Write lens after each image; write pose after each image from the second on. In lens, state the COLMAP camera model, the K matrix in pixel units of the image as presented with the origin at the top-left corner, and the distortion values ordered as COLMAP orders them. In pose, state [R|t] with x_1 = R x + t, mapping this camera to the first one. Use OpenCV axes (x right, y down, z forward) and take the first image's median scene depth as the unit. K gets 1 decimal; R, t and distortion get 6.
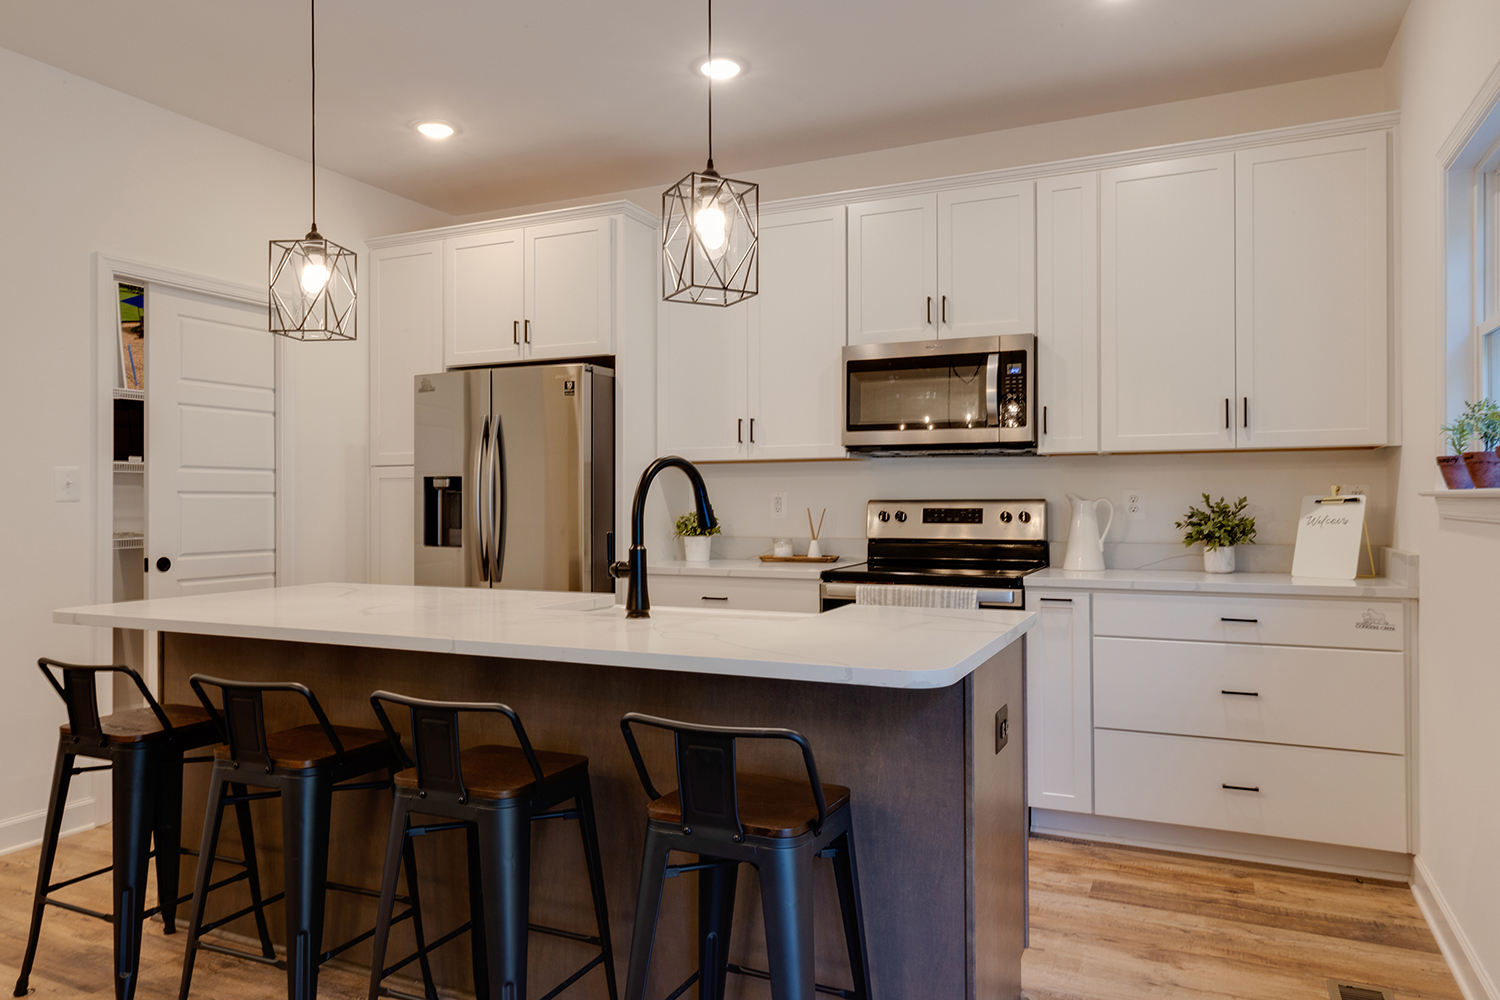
lens RADIAL K [[998.7, 0, 750.0], [0, 998.7, 500.0], [0, 0, 1]] dist [-0.057518, -0.000062]
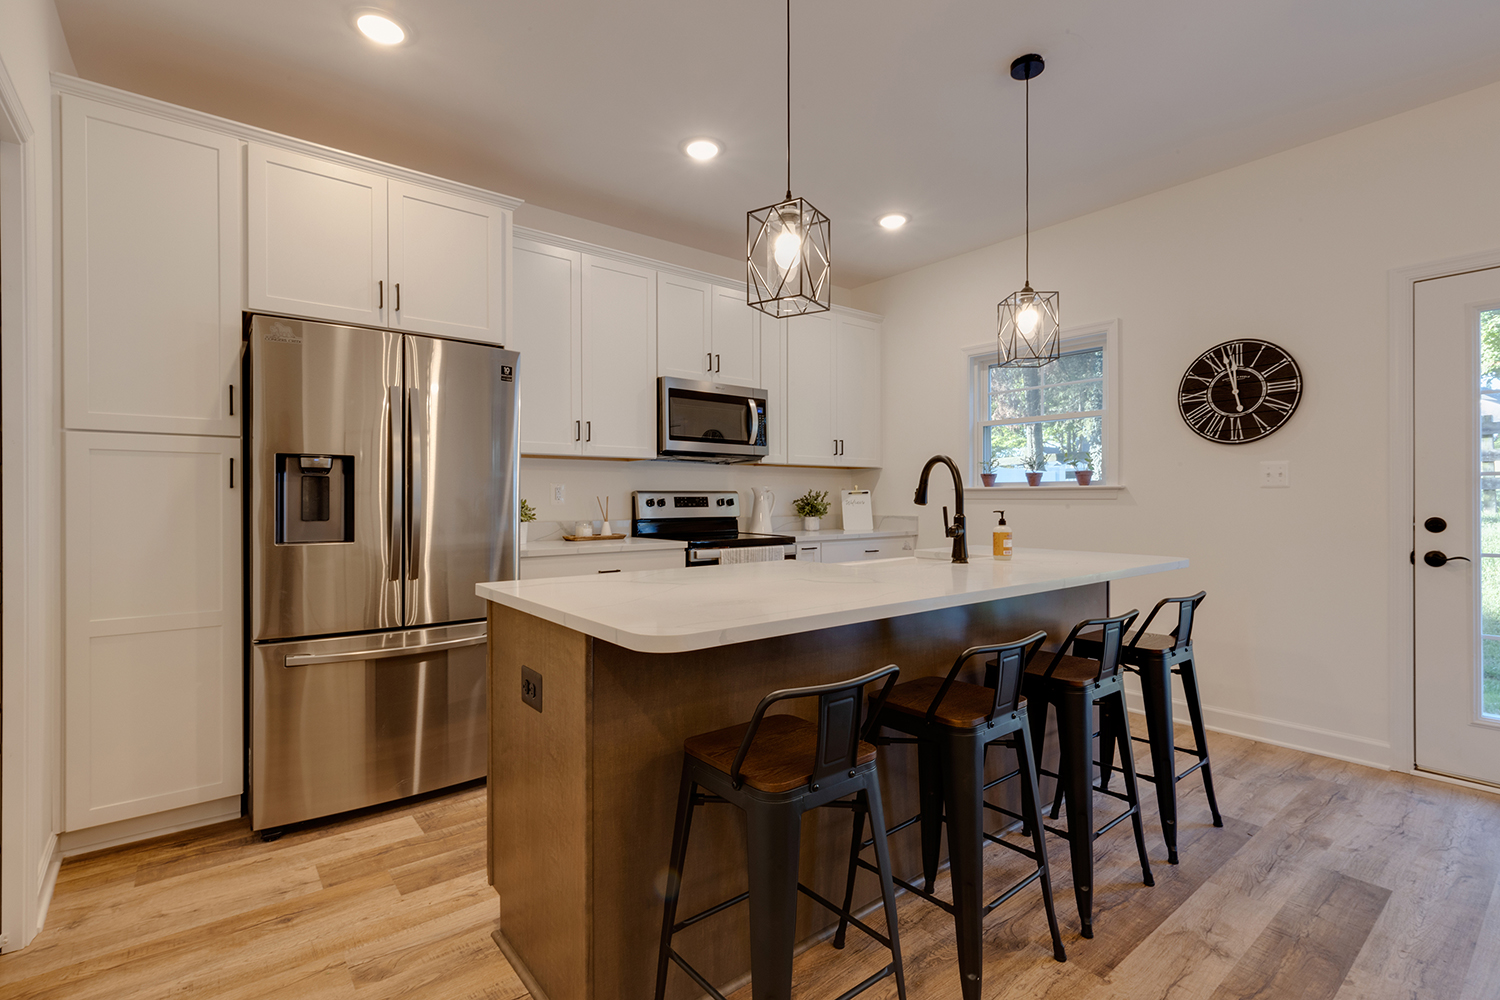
lens RADIAL K [[665.5, 0, 750.0], [0, 665.5, 500.0], [0, 0, 1]] dist [-0.028386, -0.000069]
pose [[0.436024, -0.001089, 0.899935, -0.714193], [-0.000490, 0.999999, 0.001448, 0.012802], [-0.899935, -0.001073, 0.436023, 0.531171]]
